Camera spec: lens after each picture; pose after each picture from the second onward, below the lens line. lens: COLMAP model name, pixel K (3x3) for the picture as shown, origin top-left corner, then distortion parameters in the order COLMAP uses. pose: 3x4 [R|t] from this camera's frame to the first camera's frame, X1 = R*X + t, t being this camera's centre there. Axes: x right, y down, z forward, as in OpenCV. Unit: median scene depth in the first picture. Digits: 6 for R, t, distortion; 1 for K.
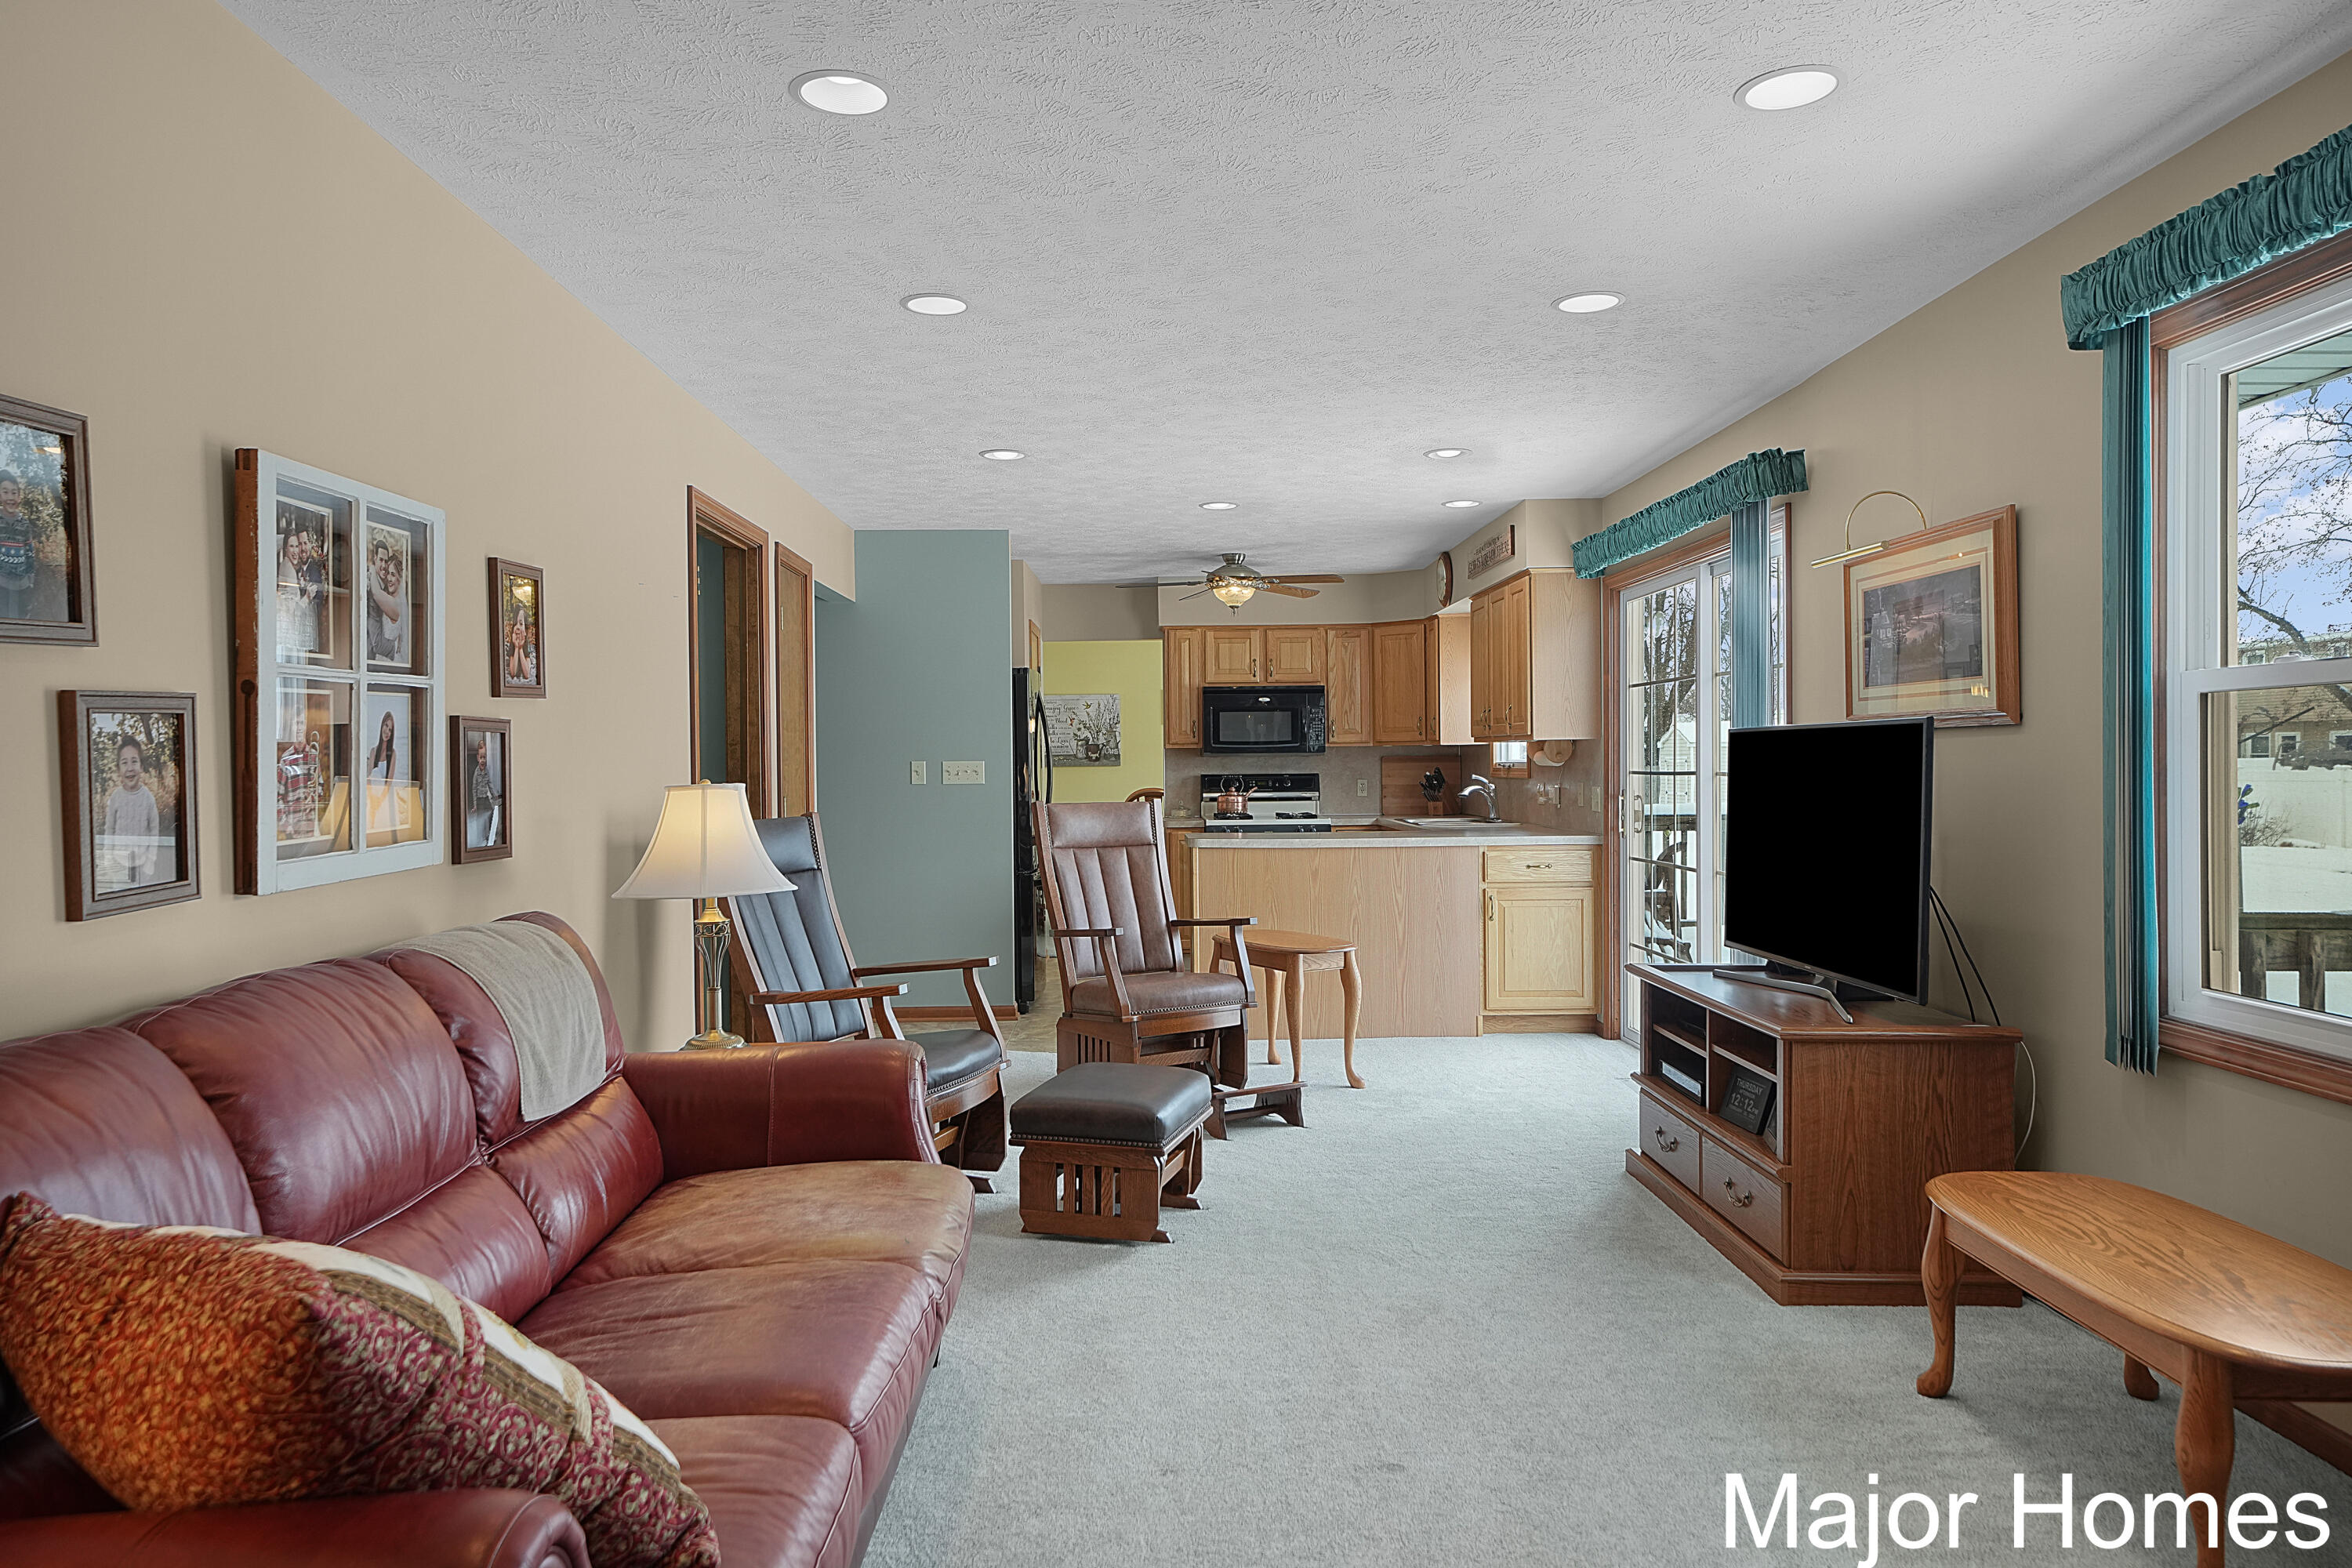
lens RADIAL K [[1553.9, 0, 1176.0], [0, 1553.9, 784.0], [0, 0, 1]] dist [0.002342, 0.001067]
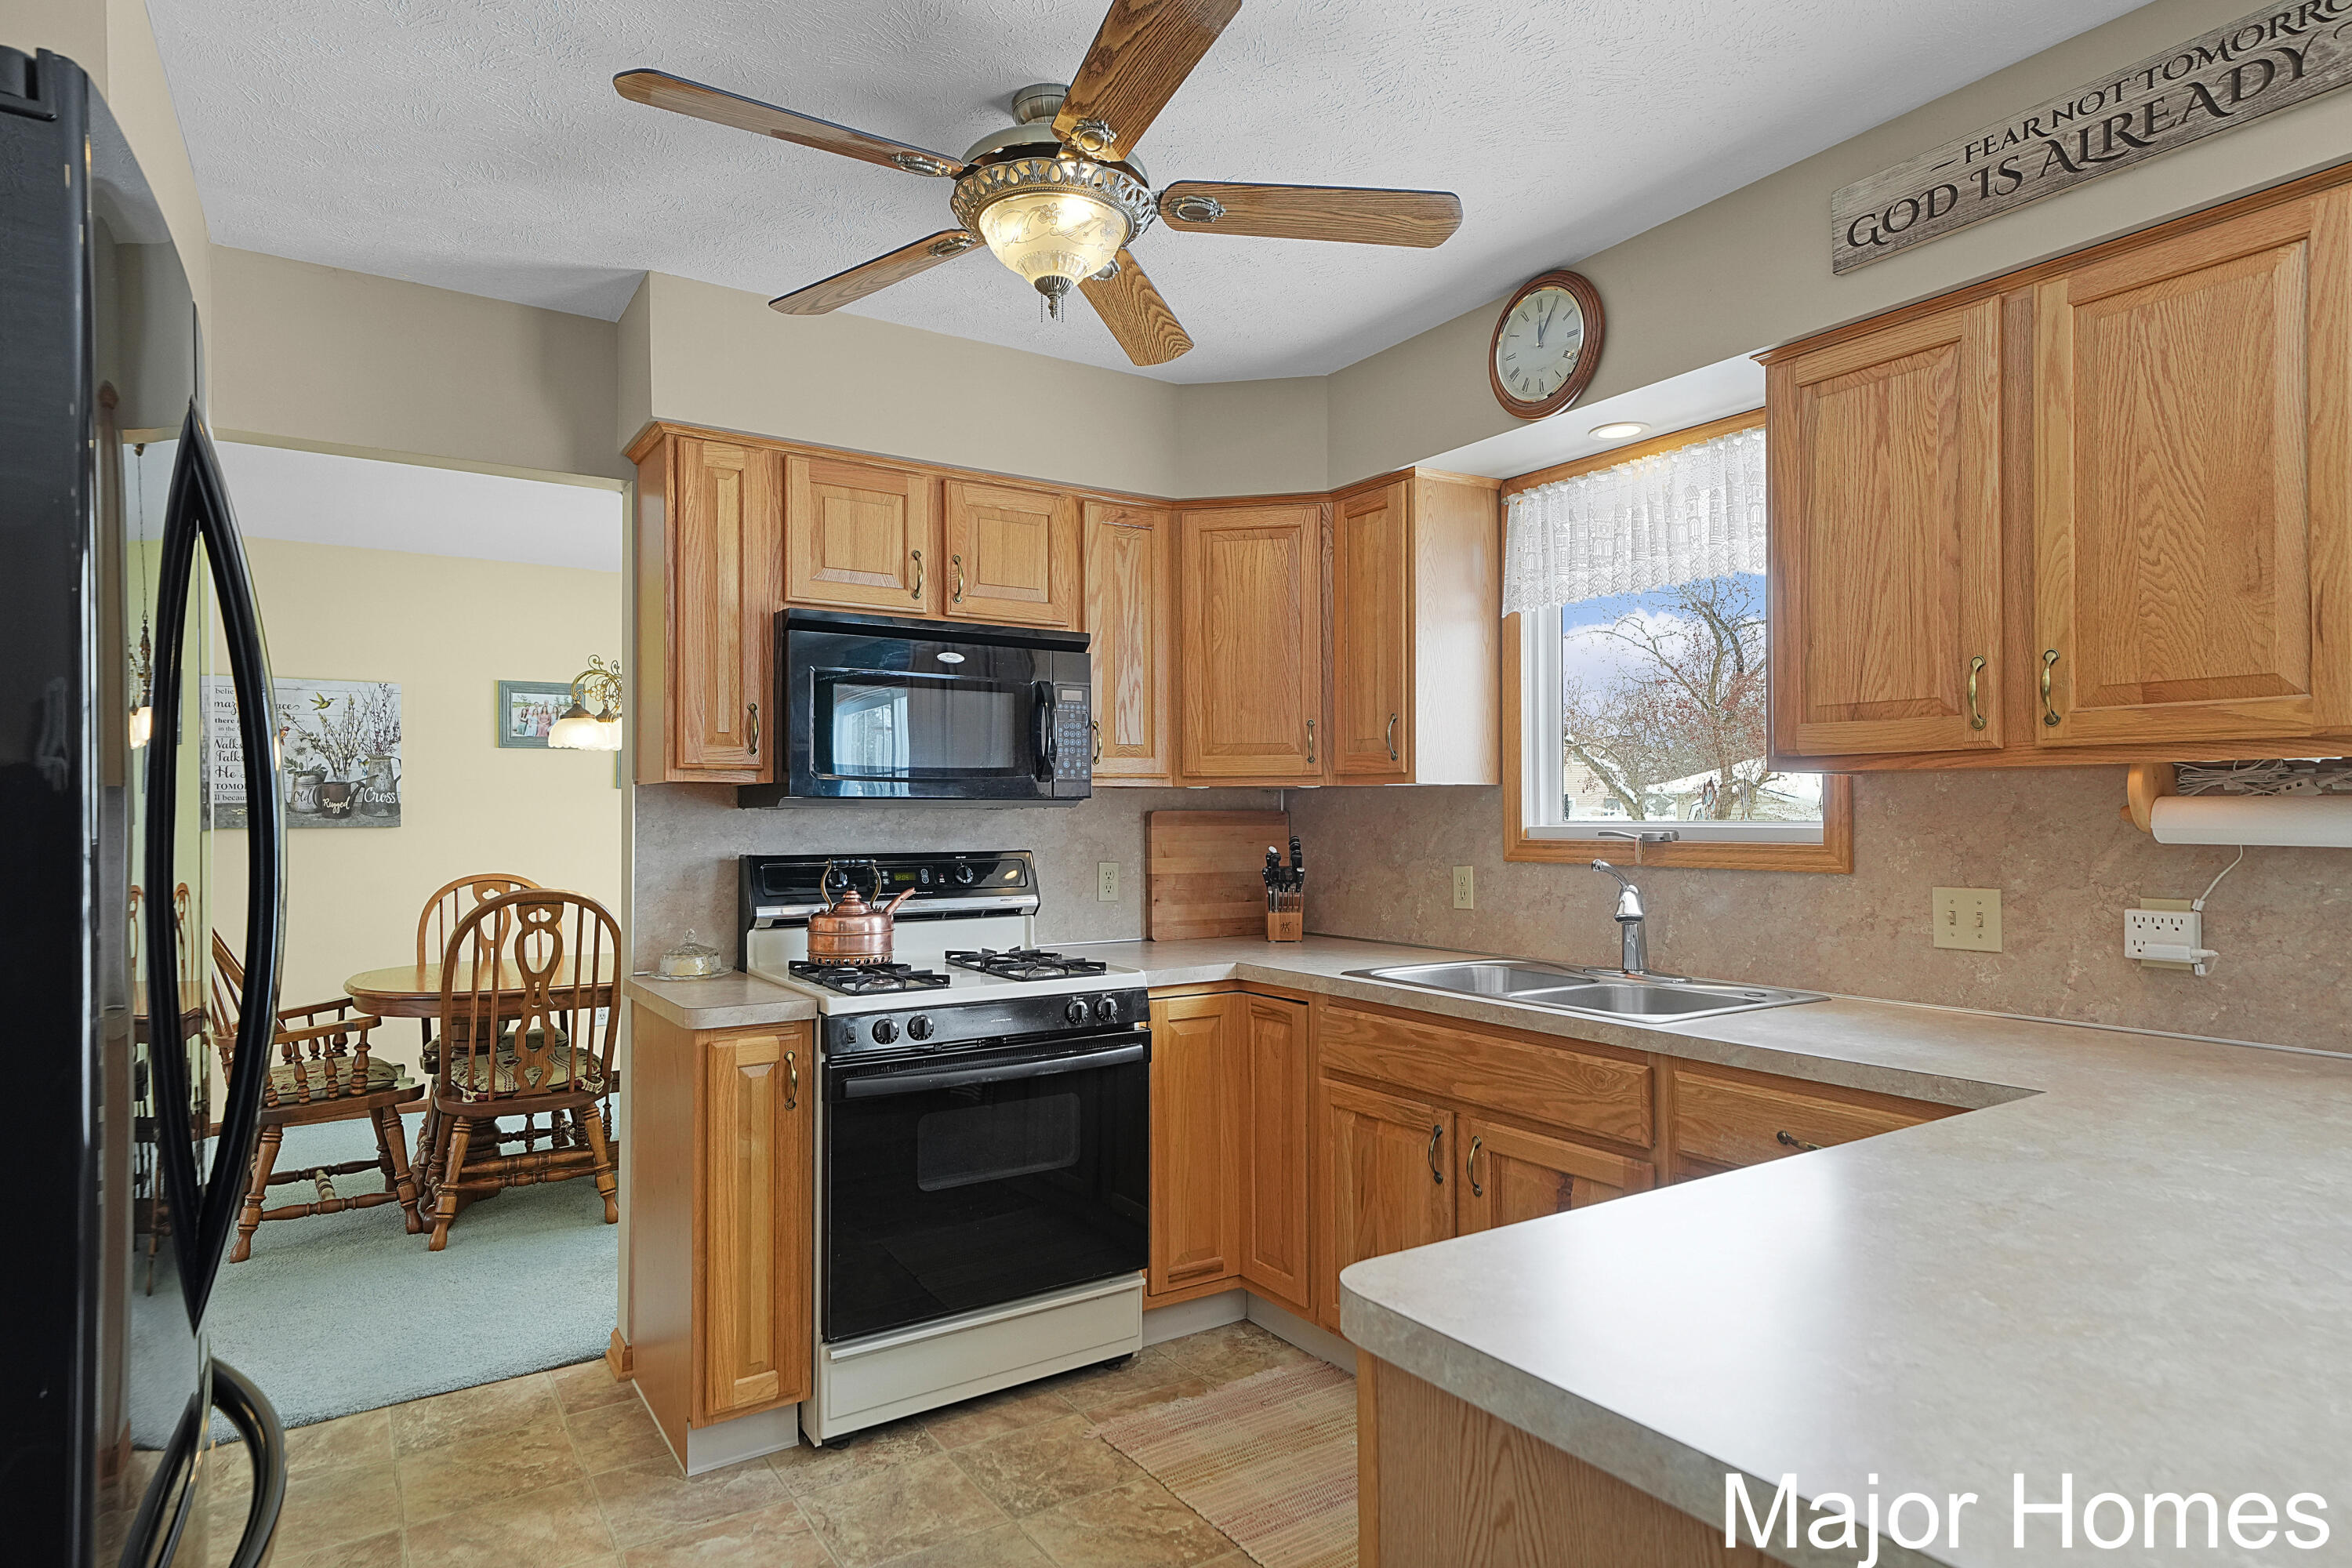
lens RADIAL K [[1285.8, 0, 1173.6], [0, 1285.8, 801.9], [0, 0, 1]] dist [0.017971, -0.001133]
pose [[0.848073, 0.011238, 0.529761, -0.061741], [0.002838, 0.999664, -0.025750, -0.011154], [-0.529873, 0.023342, 0.847756, 0.700249]]
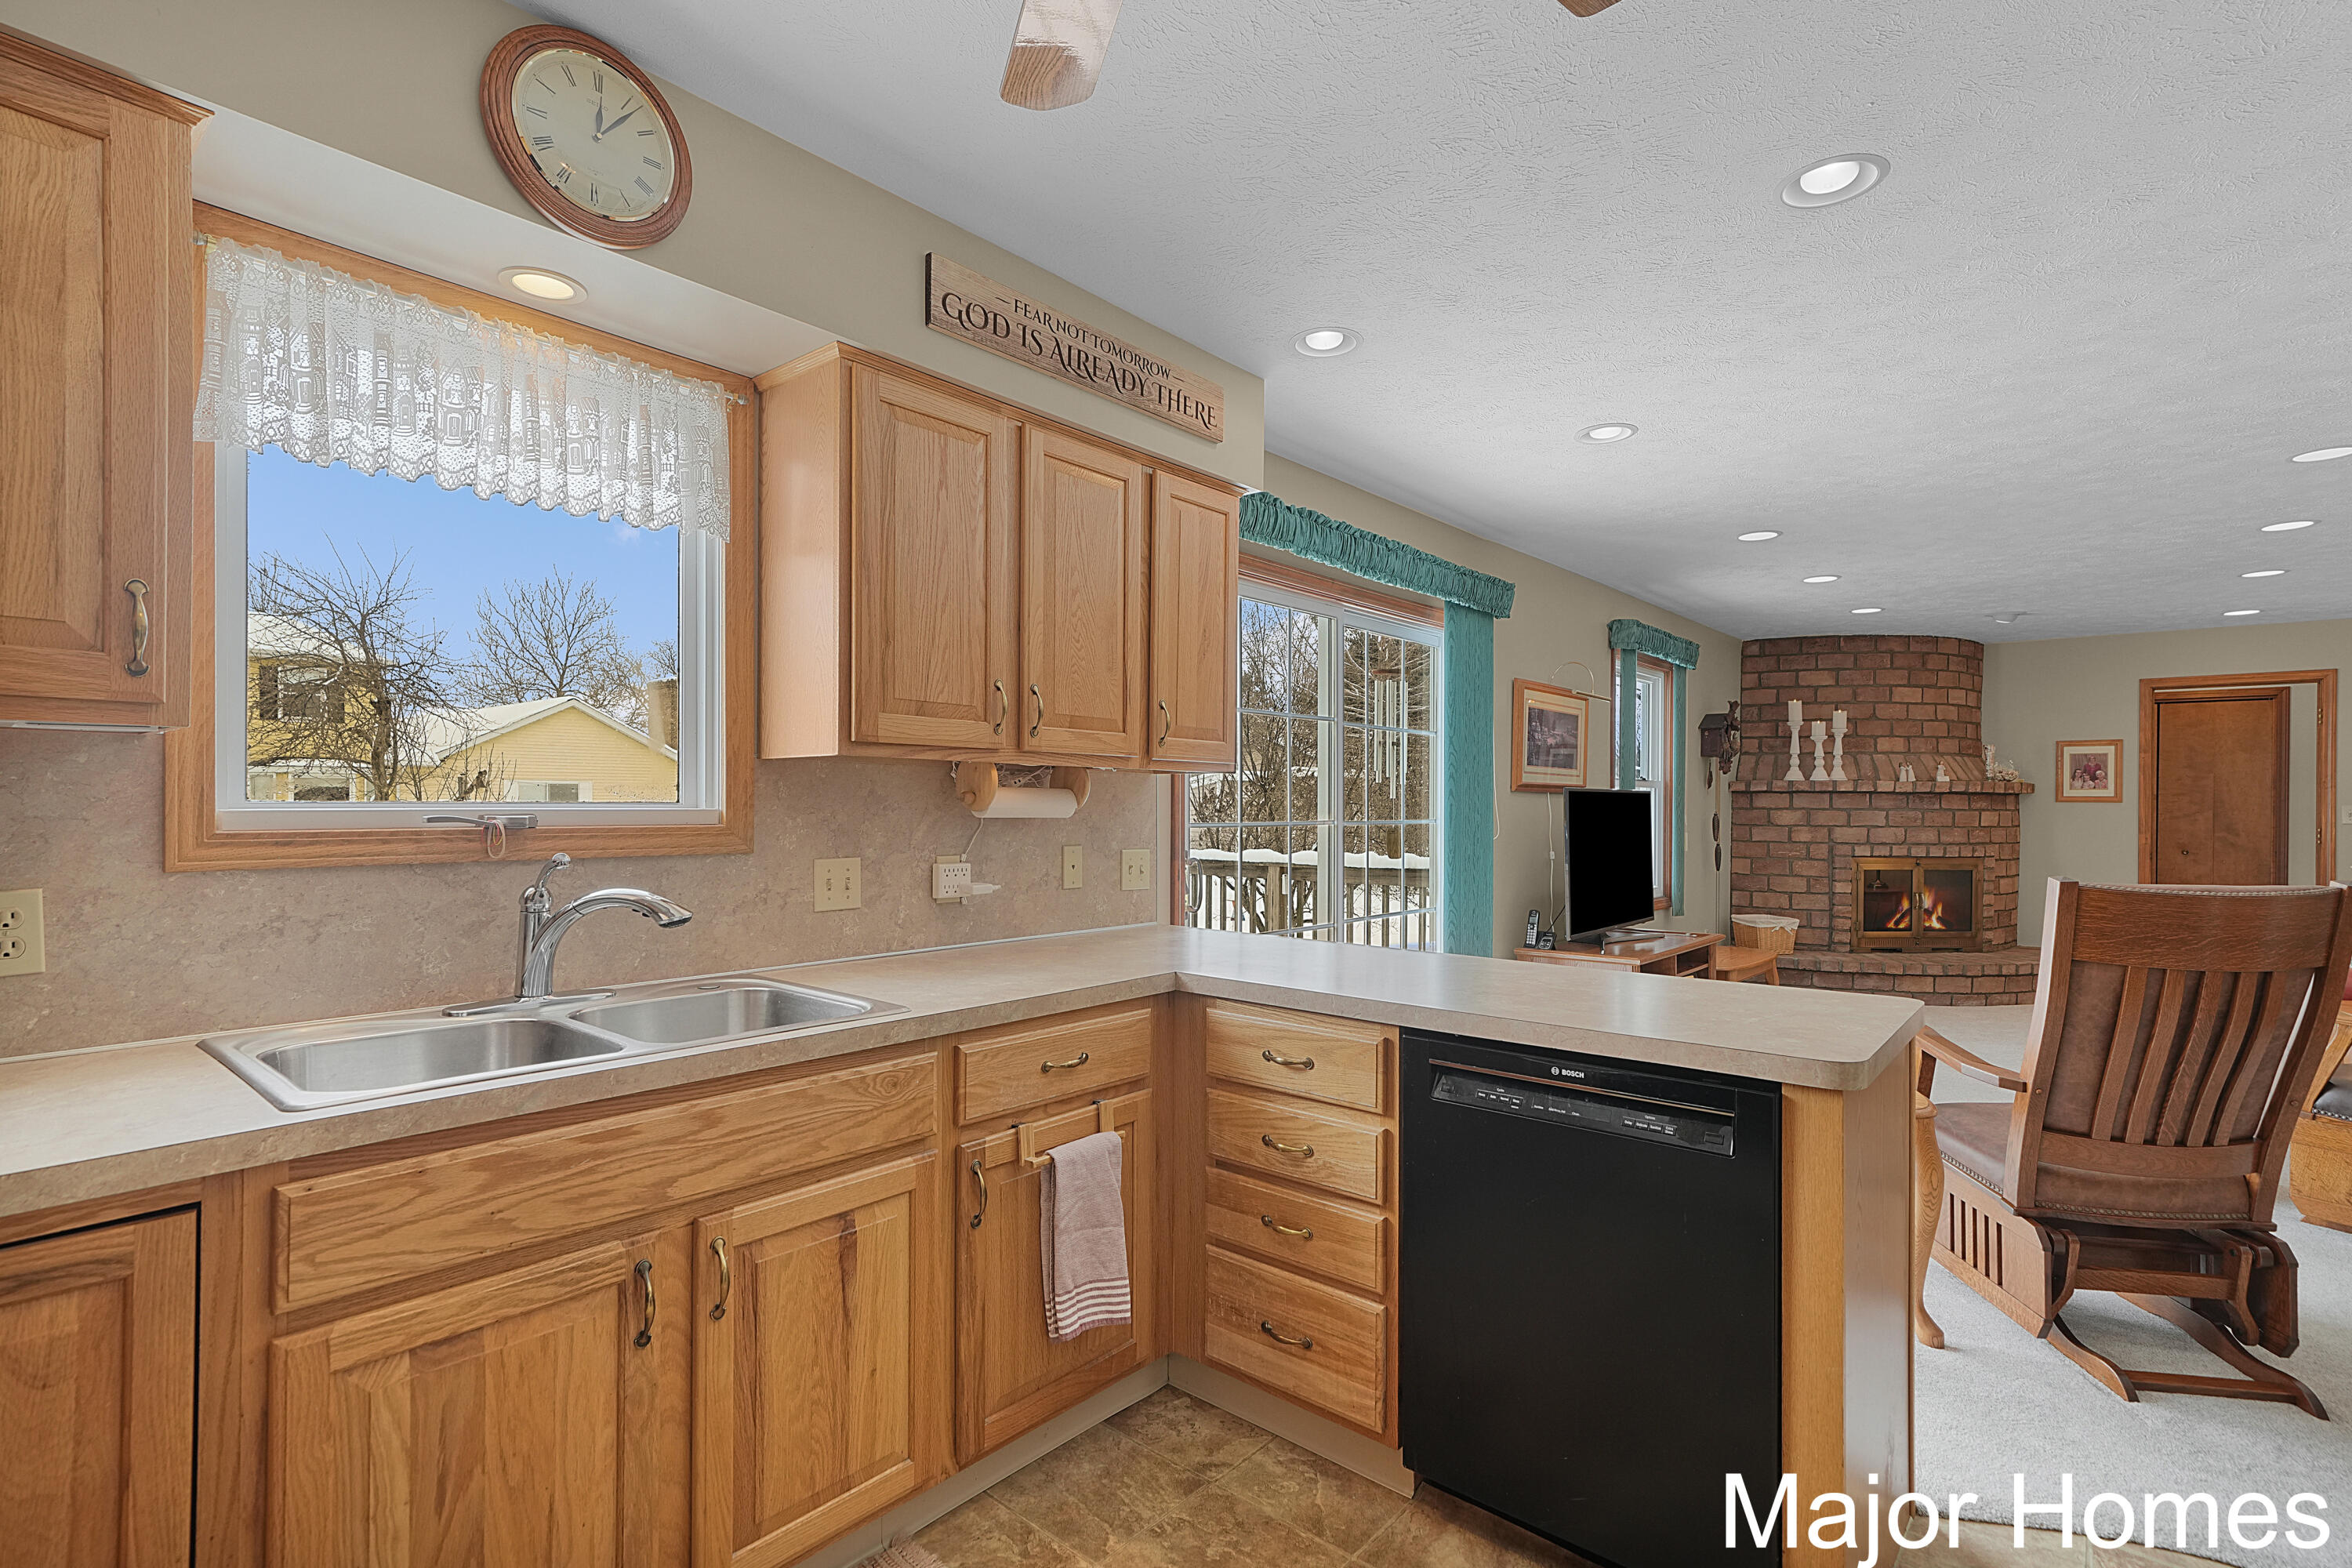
lens RADIAL K [[1103.7, 0, 1168.0], [0, 1103.7, 807.9], [0, 0, 1]] dist [0.019035, 0.000197]
pose [[-0.740216, 0.003996, 0.672357, -0.029052], [0.010968, 0.999921, 0.006132, -0.012937], [-0.672280, 0.011914, -0.740201, 0.960945]]
